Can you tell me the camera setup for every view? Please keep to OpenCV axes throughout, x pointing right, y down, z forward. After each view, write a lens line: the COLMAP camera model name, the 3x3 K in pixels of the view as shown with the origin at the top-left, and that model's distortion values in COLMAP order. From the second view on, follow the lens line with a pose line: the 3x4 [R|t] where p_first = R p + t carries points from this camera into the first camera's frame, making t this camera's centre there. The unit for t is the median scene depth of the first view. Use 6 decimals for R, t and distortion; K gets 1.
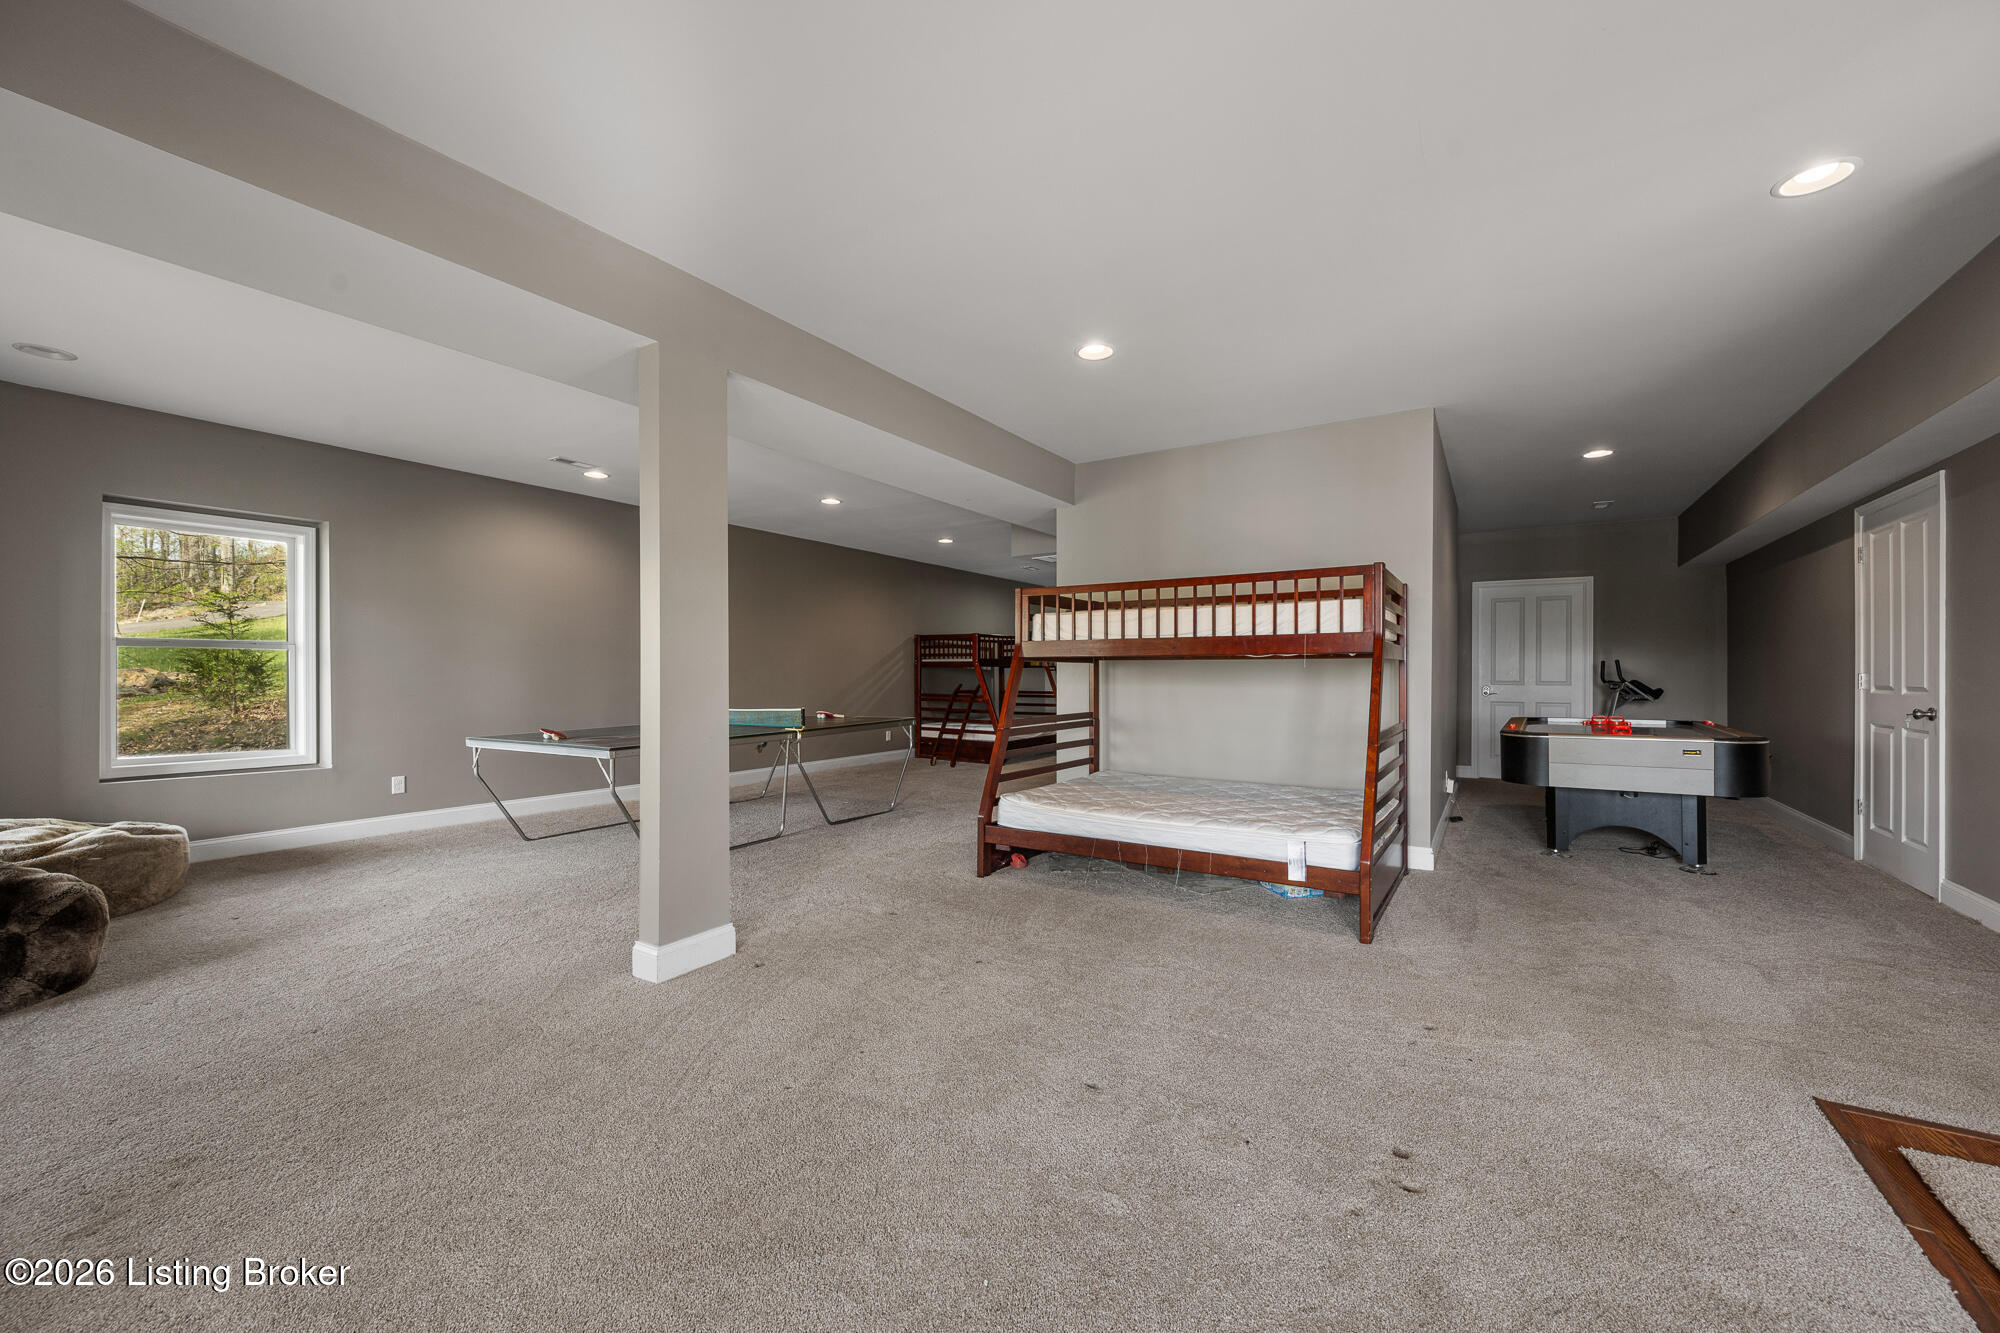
lens RADIAL K [[784.0, 0, 1065.2], [0, 784.0, 664.3], [0, 0, 1]] dist [-0.003230, 0.000294]
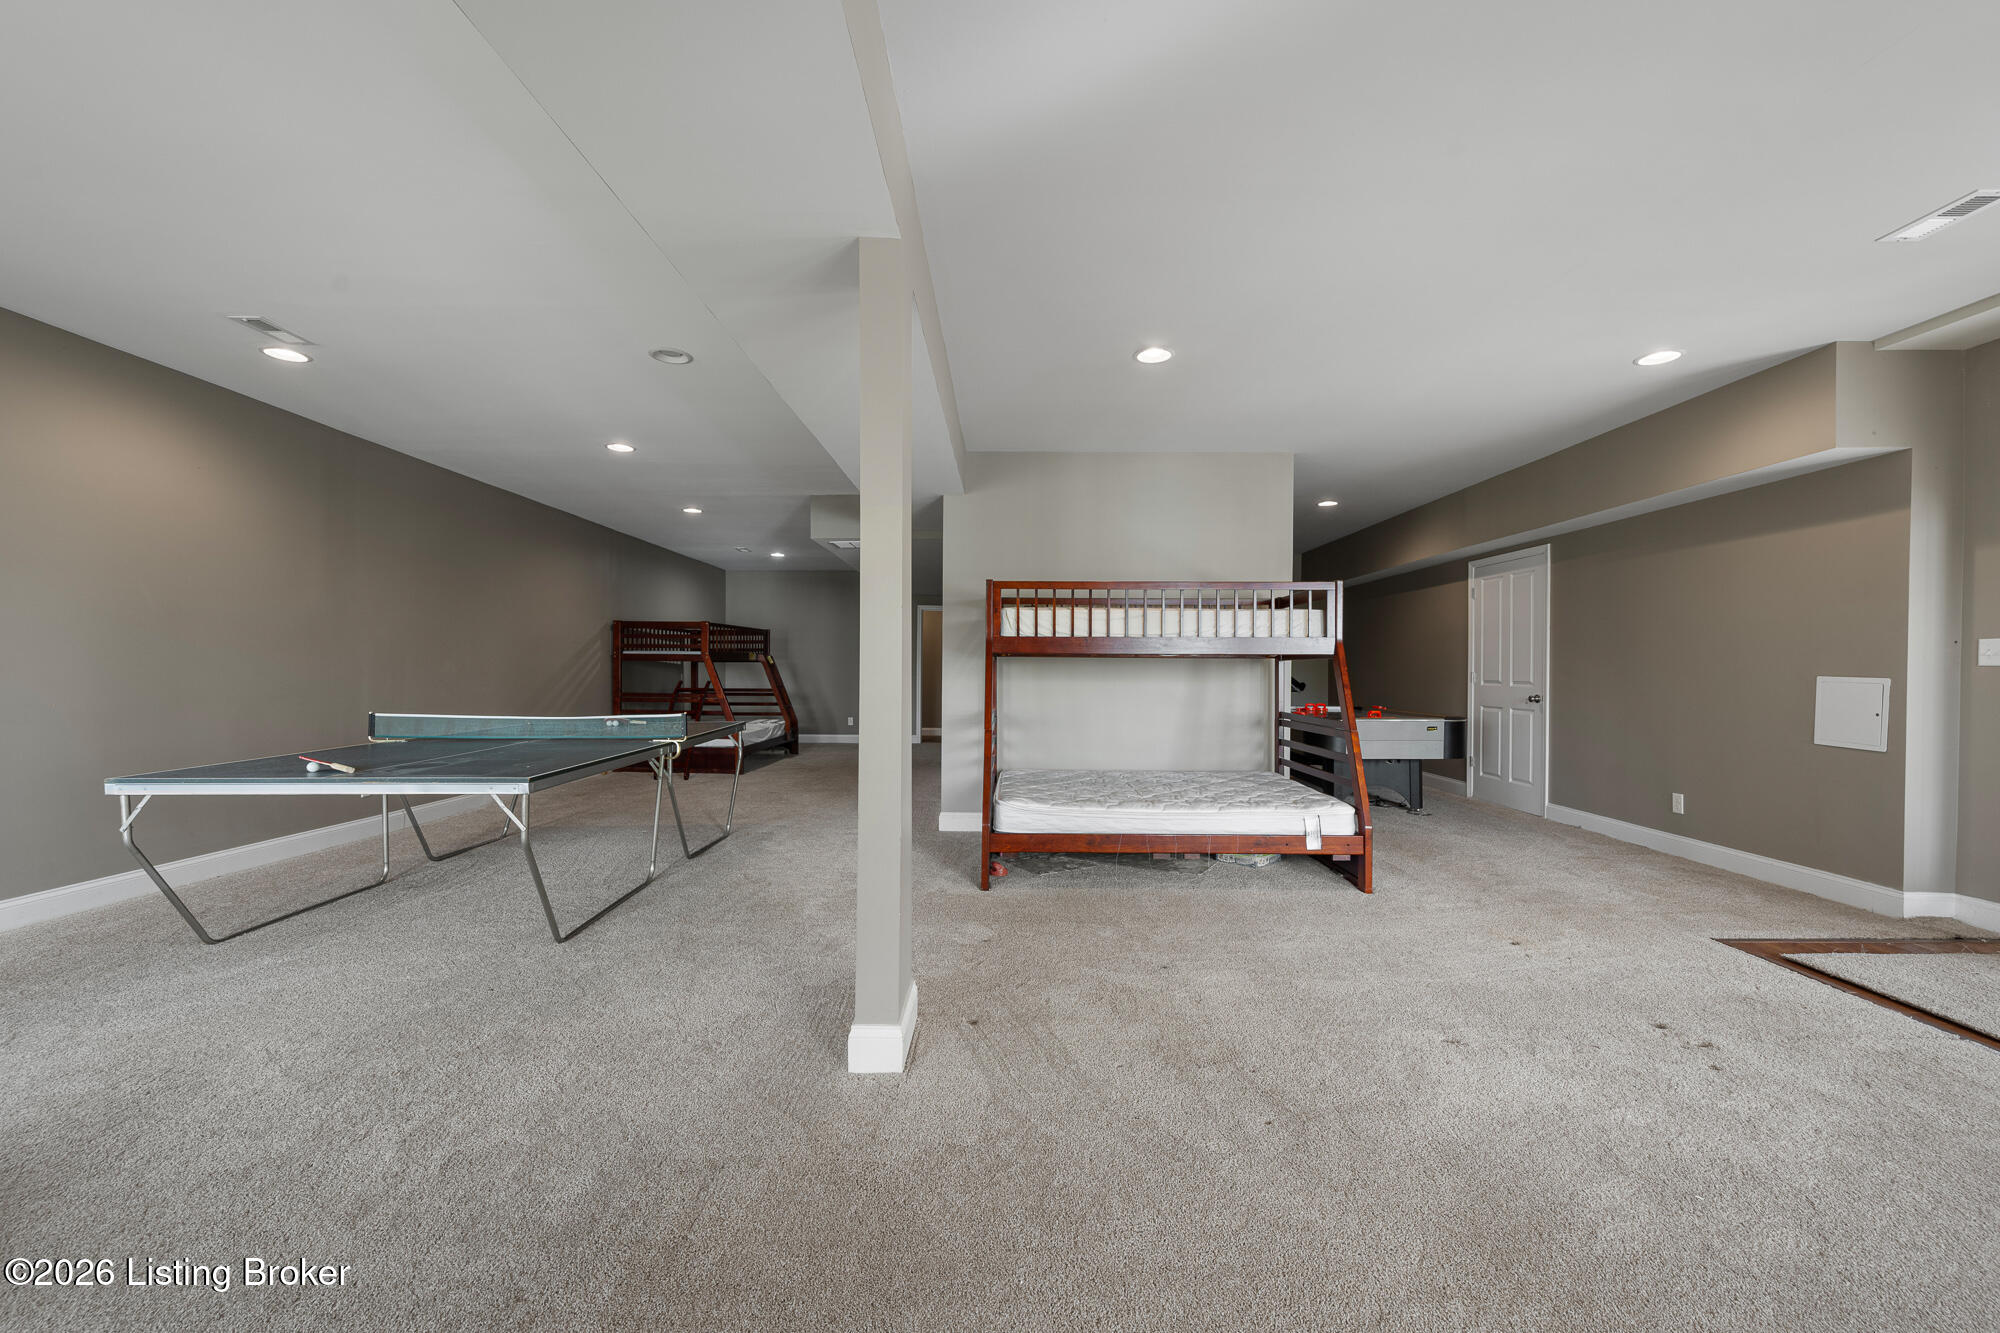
lens RADIAL K [[784.0, 0, 1021.5], [0, 784.0, 662.1], [0, 0, 1]] dist [-0.003230, 0.000294]
pose [[0.852670, 0.008955, 0.522373, -0.537383], [-0.011145, 0.999937, 0.001050, 0.000094], [-0.522331, -0.006717, 0.852717, 0.182765]]
